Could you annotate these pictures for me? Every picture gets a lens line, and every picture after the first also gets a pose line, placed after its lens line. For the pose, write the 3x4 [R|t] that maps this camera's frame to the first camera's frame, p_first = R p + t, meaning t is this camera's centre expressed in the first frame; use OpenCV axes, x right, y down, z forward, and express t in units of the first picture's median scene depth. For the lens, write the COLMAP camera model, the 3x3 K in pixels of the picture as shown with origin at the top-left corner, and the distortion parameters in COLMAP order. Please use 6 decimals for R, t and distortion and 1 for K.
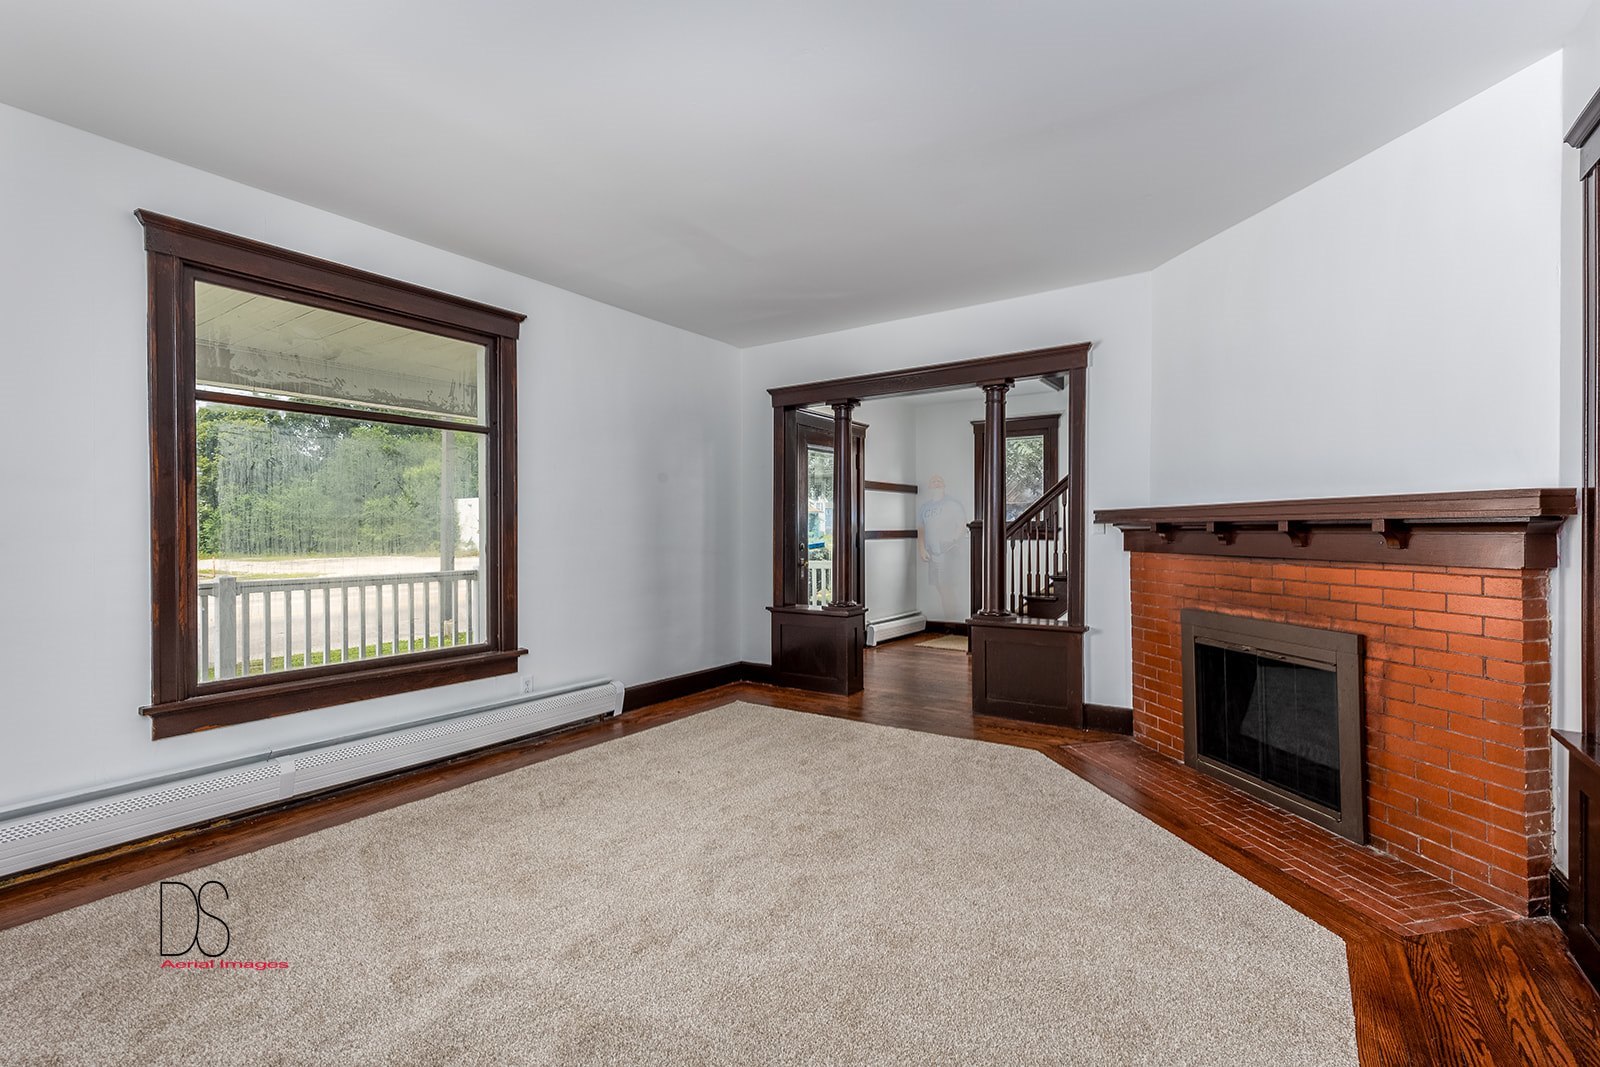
lens RADIAL K [[711.0, 0, 801.6], [0, 711.0, 529.8], [0, 0, 1]] dist [-0.000691, -0.000917]
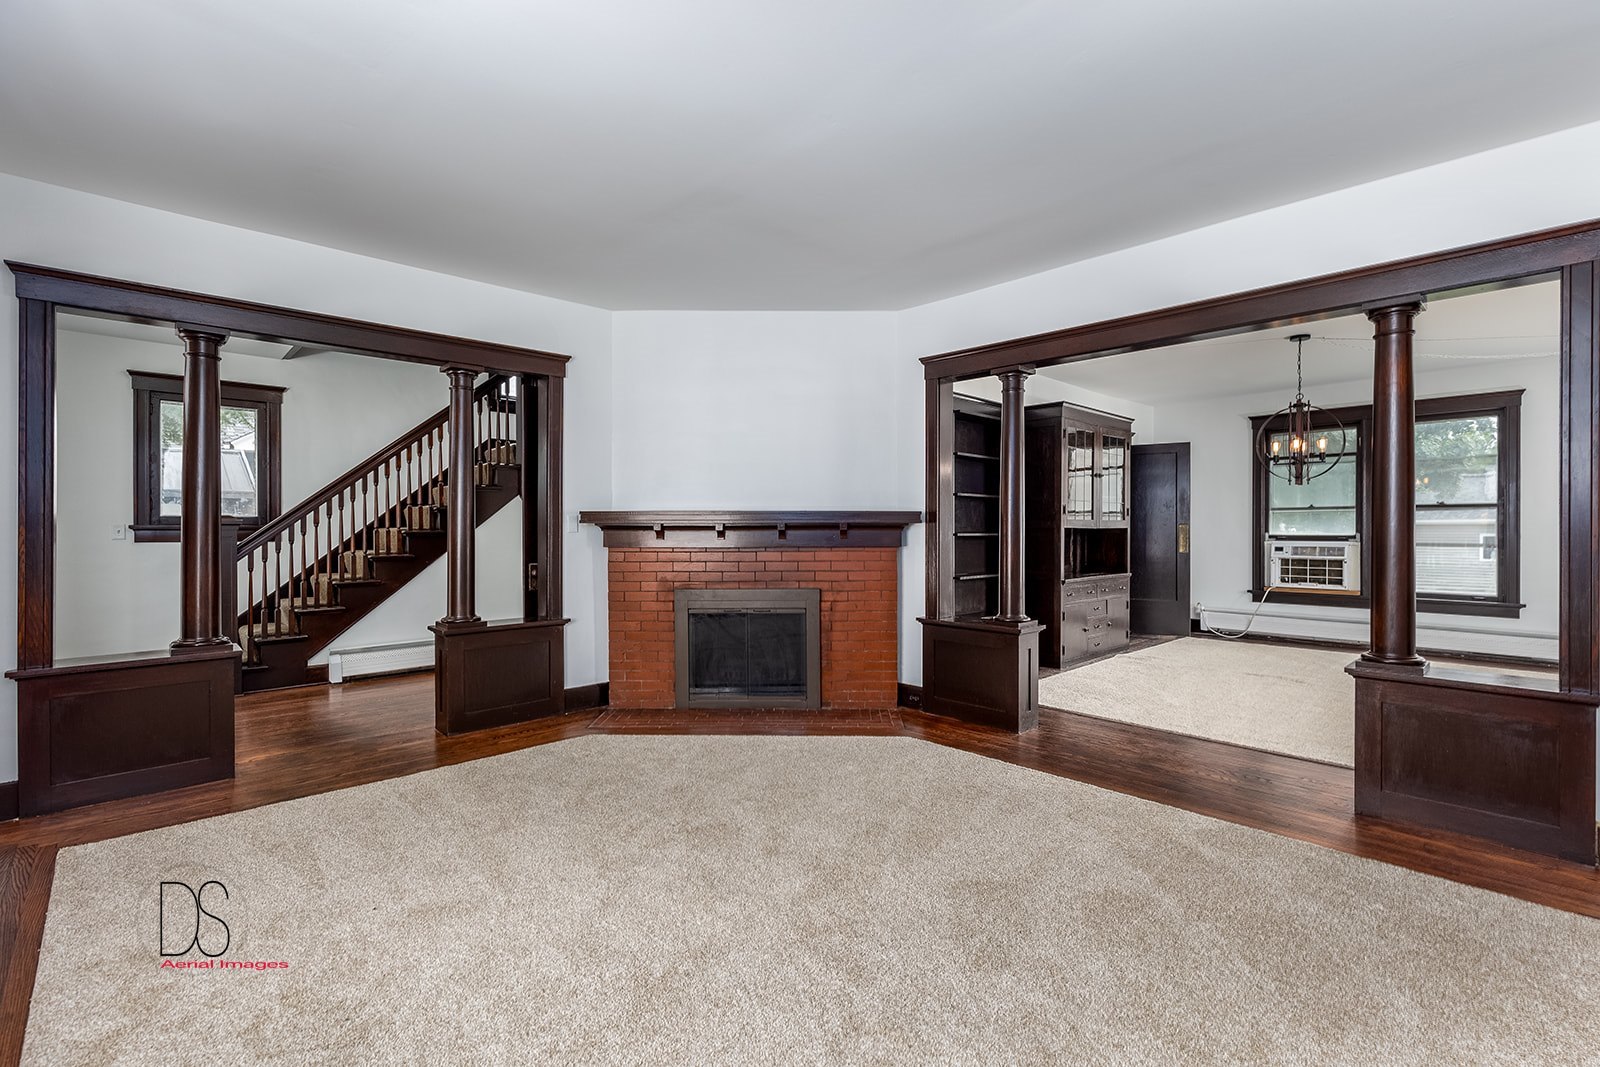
lens RADIAL K [[711.0, 0, 798.9], [0, 711.0, 533.1], [0, 0, 1]] dist [-0.000691, -0.000917]
pose [[0.201617, 0.013464, 0.979372, -0.669181], [-0.001163, 0.999908, -0.013507, 0.024782], [-0.979464, 0.001584, 0.201614, 0.496161]]
